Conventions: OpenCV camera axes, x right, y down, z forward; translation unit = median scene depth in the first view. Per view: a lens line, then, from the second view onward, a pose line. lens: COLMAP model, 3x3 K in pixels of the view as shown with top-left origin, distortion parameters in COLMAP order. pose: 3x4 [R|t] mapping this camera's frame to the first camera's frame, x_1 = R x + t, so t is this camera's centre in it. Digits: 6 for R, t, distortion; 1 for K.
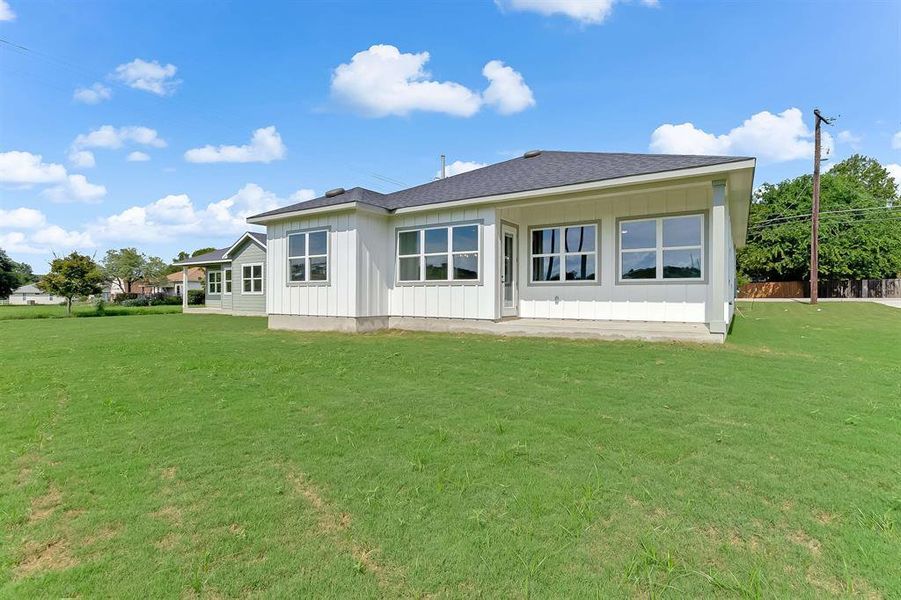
lens RADIAL K [[426.9, 0, 450.5], [0, 426.9, 295.5], [0, 0, 1]] dist [0.008419, -0.001513]
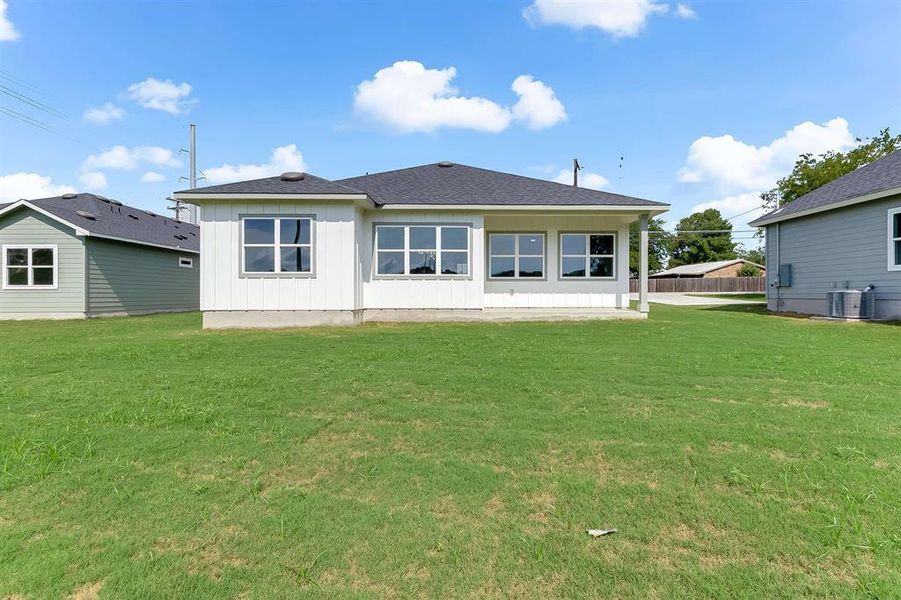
lens RADIAL K [[426.9, 0, 472.1], [0, 426.9, 297.2], [0, 0, 1]] dist [0.008419, -0.001513]
pose [[0.838667, -0.007231, 0.544596, -0.505209], [0.001427, 0.999938, 0.011080, 0.009831], [-0.544642, -0.008516, 0.838625, 0.019569]]
